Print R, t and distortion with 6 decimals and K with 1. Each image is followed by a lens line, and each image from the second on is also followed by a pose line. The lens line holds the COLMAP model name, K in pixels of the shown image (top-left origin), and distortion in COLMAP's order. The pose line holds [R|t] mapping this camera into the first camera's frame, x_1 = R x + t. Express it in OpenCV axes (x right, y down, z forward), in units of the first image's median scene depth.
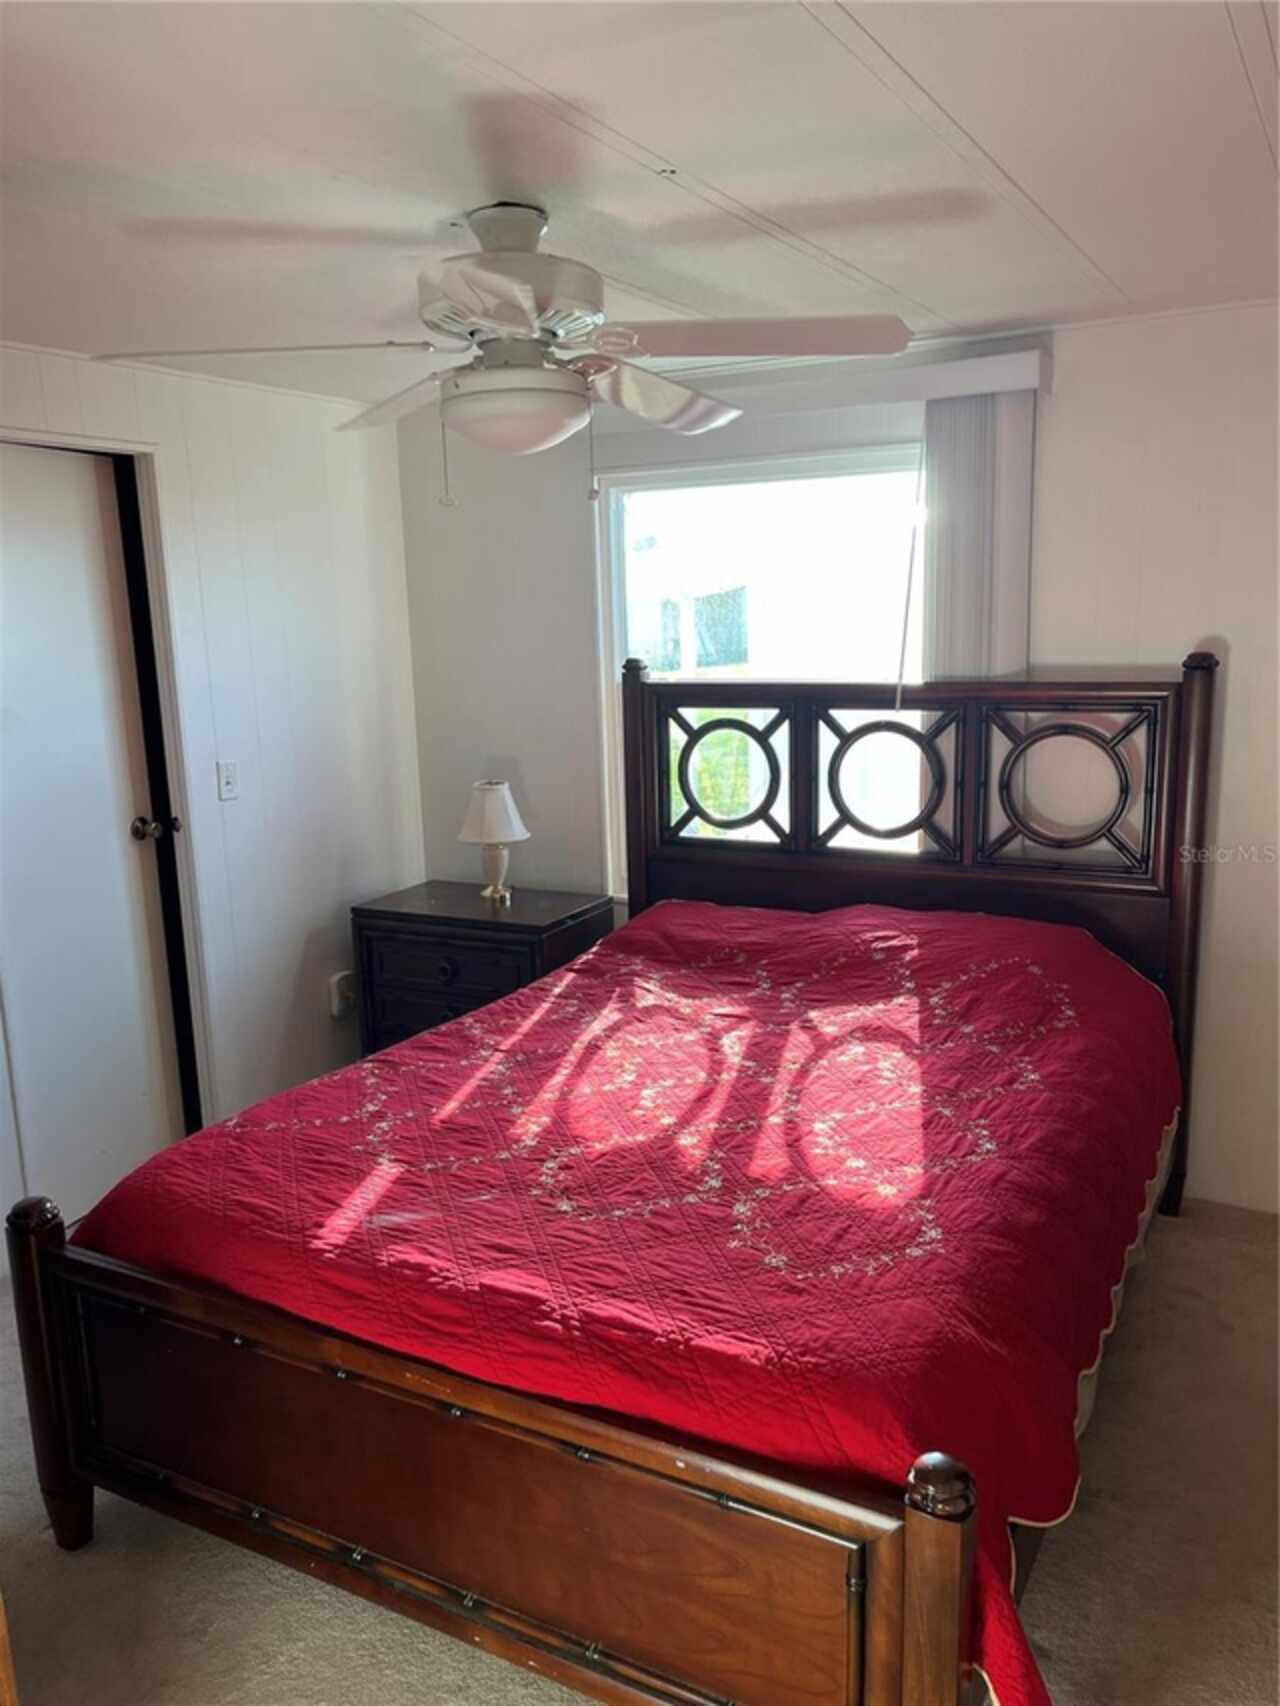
lens RADIAL K [[1294.7, 0, 649.9], [0, 1294.7, 862.0], [0, 0, 1]] dist [0.069181, -0.092727]
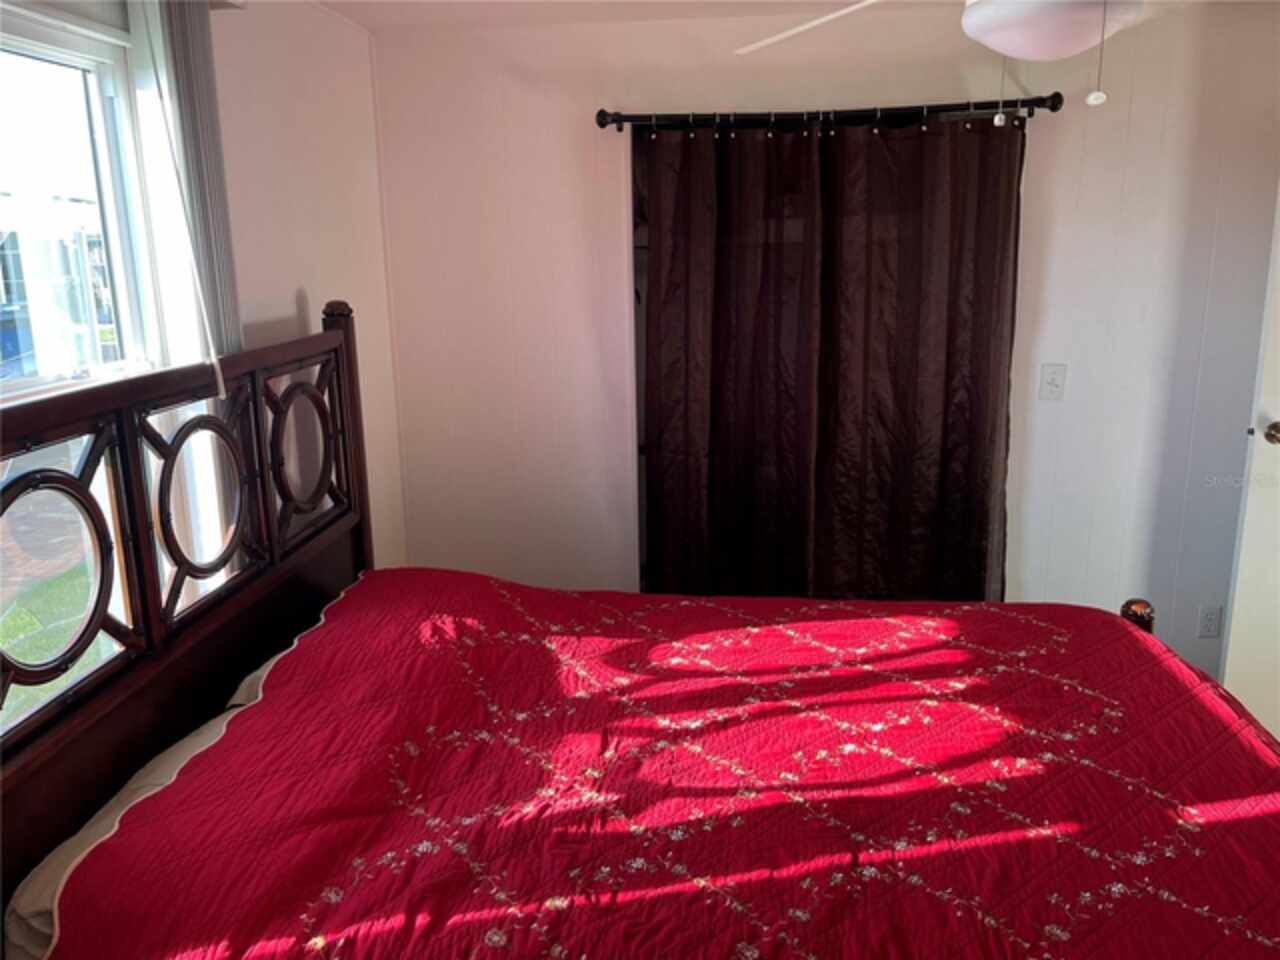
lens RADIAL K [[971.4, 0, 638.9], [0, 971.4, 473.3], [0, 0, 1]] dist [0.069181, -0.092727]
pose [[-0.388667, -0.186223, 0.902363, -0.498908], [0.203681, 0.937767, 0.281259, -0.221526], [-0.898583, 0.293110, -0.326549, 1.180825]]
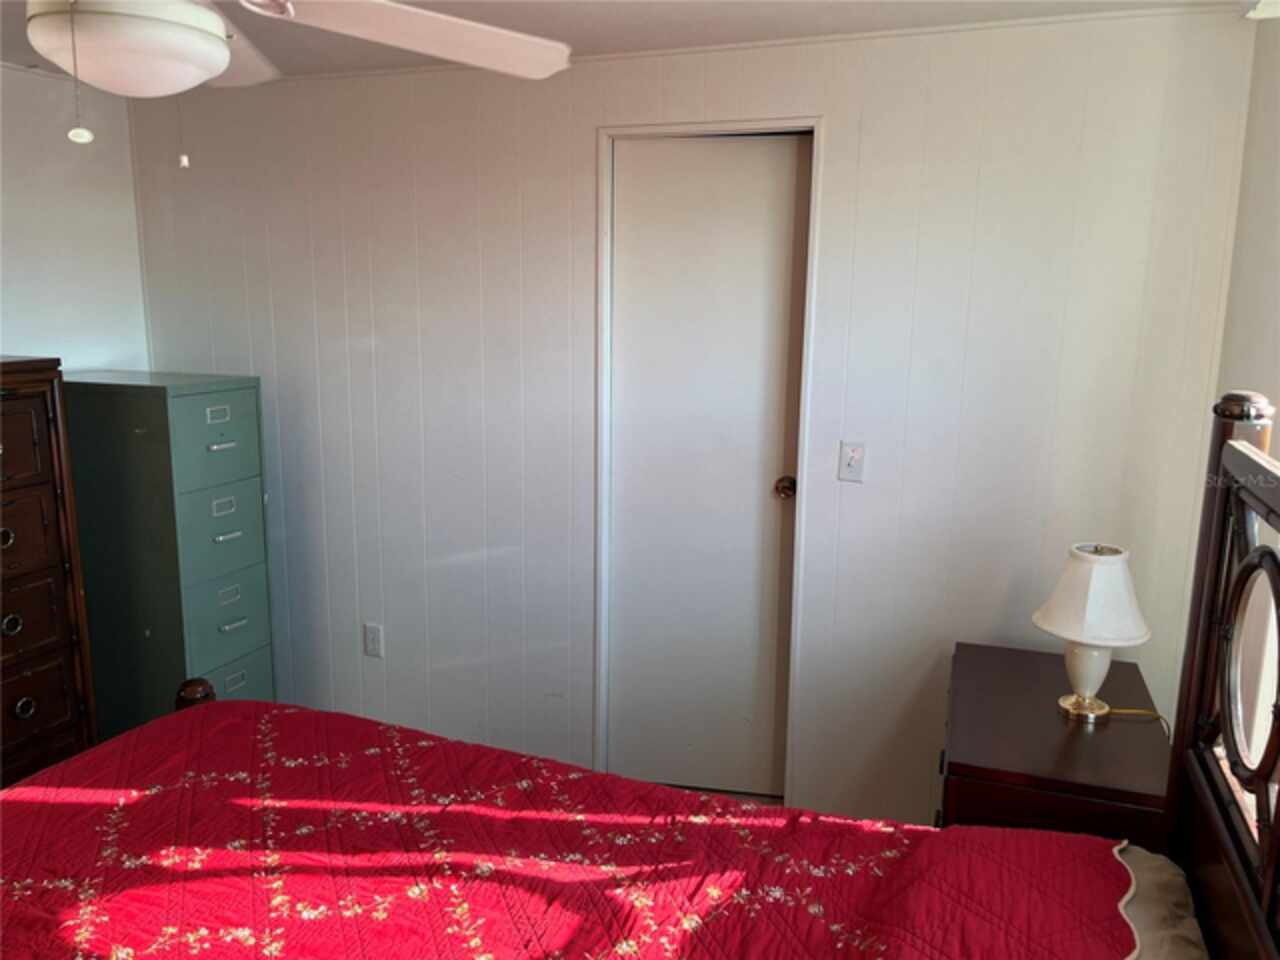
lens RADIAL K [[971.4, 0, 640.0], [0, 971.4, 471.0], [0, 0, 1]] dist [0.069181, -0.092727]
pose [[0.146487, 0.208777, -0.966930, 0.455731], [-0.208208, 0.962085, 0.176188, -0.195885], [0.967053, 0.175513, 0.184402, 0.935435]]
